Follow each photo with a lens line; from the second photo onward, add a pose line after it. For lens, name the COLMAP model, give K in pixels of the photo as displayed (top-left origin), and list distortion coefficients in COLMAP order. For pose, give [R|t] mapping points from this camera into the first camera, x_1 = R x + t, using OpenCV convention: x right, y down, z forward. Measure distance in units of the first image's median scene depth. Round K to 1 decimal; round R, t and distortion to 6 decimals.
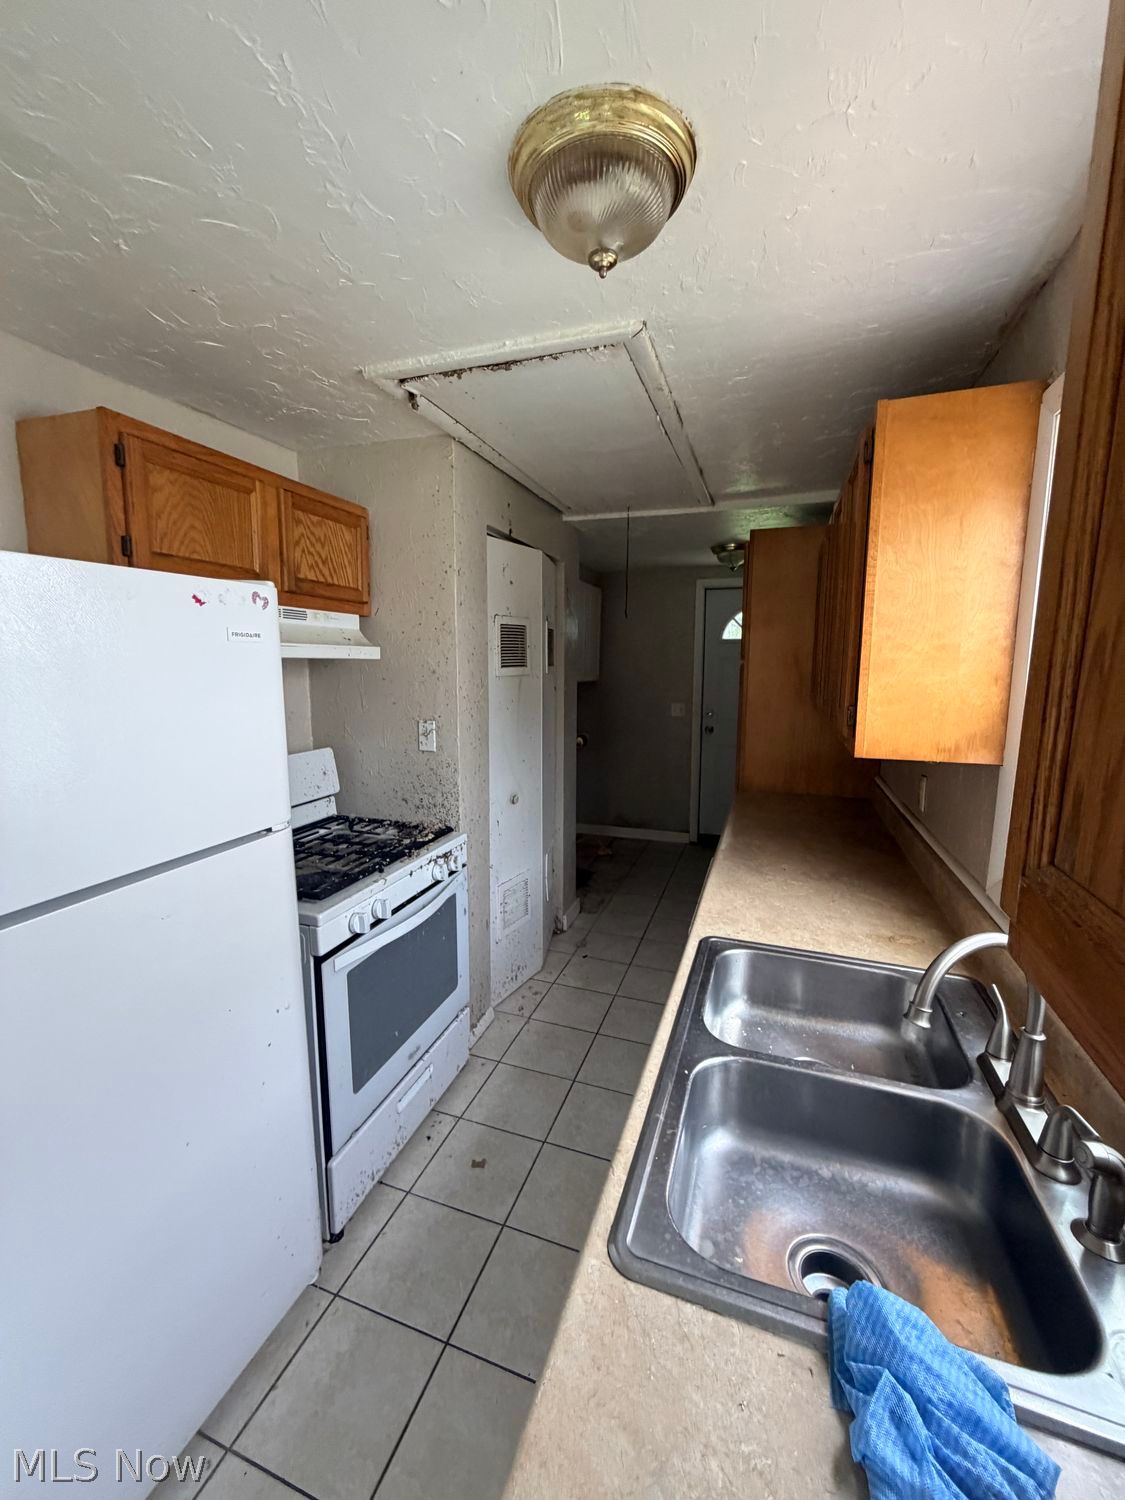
lens RADIAL K [[597.4, 0, 567.0], [0, 597.4, 746.7], [0, 0, 1]] dist [-0.000842, 0.000297]
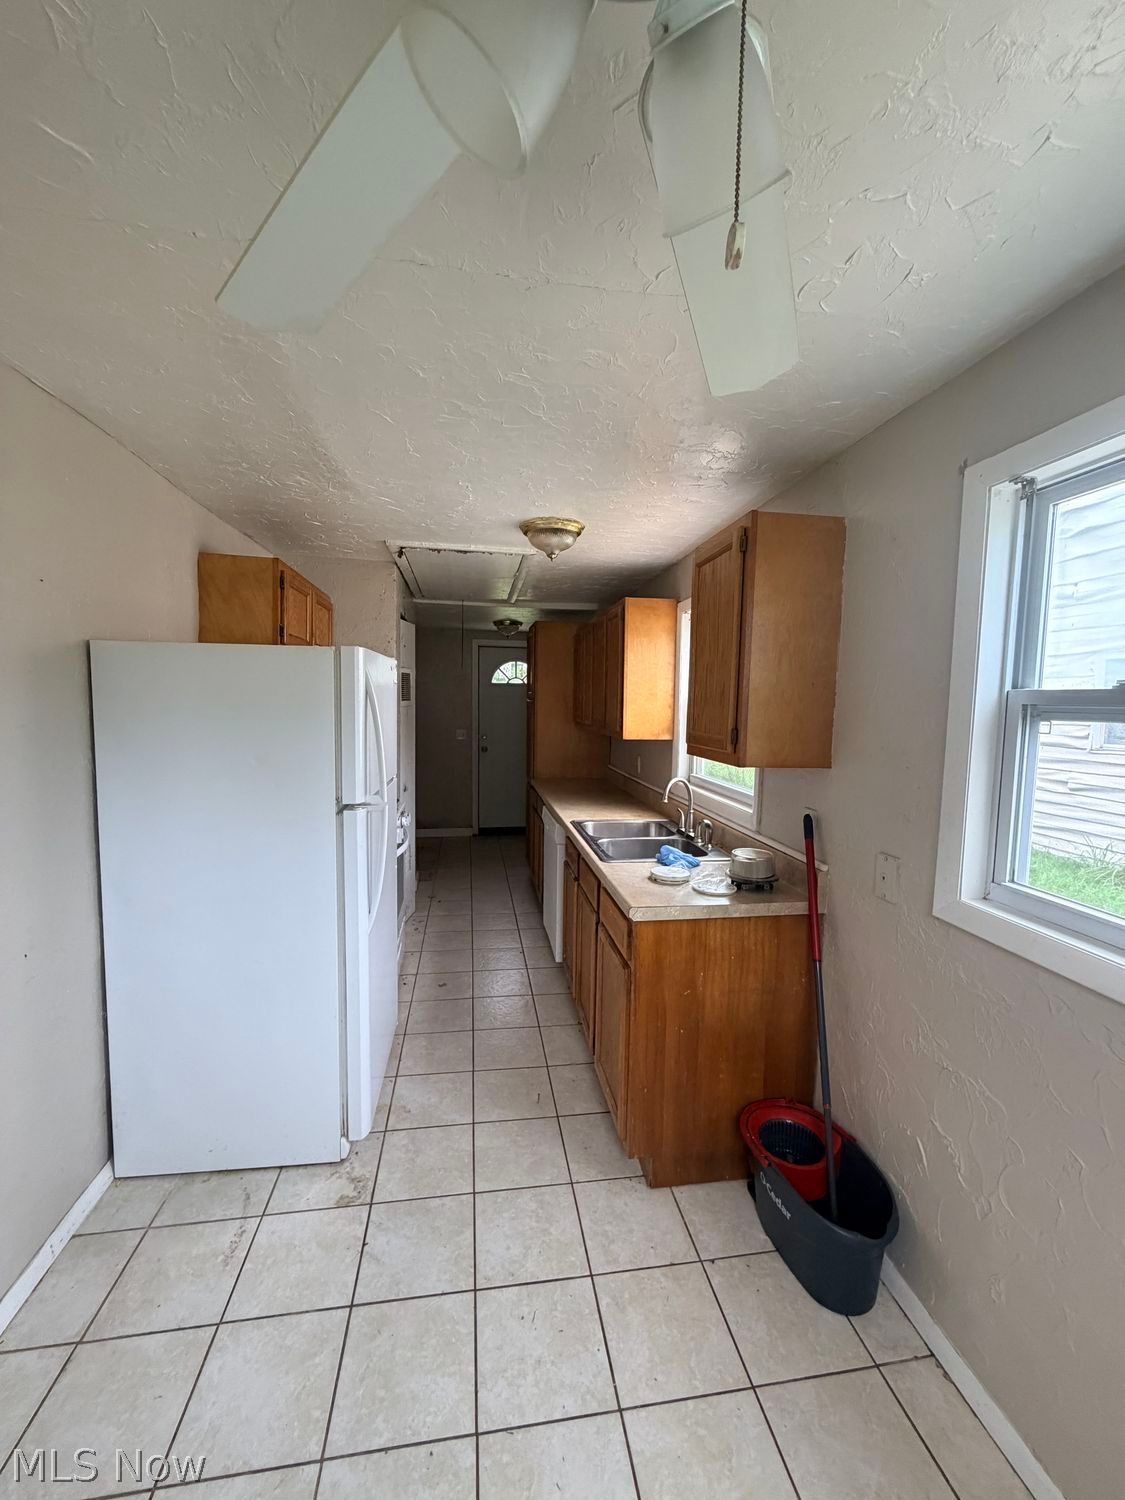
lens RADIAL K [[597.4, 0, 567.0], [0, 597.4, 746.7], [0, 0, 1]] dist [-0.000842, 0.000297]
pose [[0.880638, -0.025413, 0.473107, -0.777615], [0.055060, 0.997284, -0.048920, 0.140487], [-0.470579, 0.069130, 0.879646, -0.911111]]
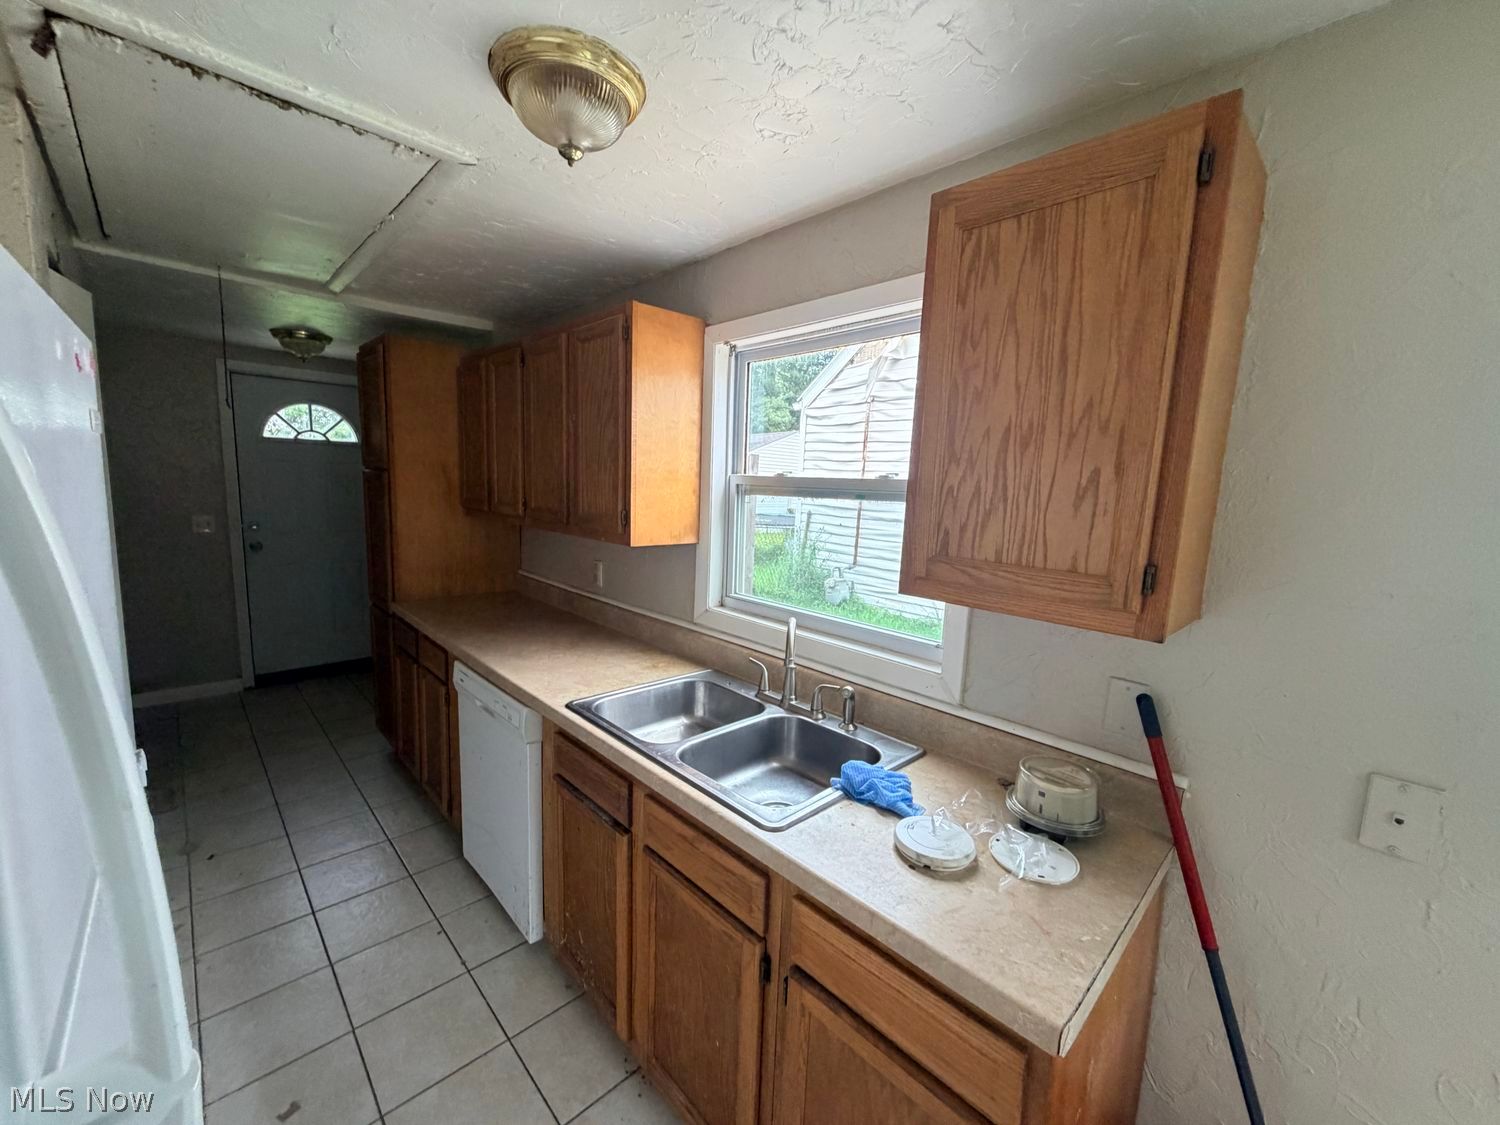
lens RADIAL K [[597.4, 0, 745.1], [0, 597.4, 562.2], [0, 0, 1]] dist [-0.000842, 0.000297]
pose [[0.454436, -0.105858, 0.884467, -0.603846], [0.089954, 0.993292, 0.072664, -0.021321], [-0.886226, 0.046540, 0.460910, 0.098399]]
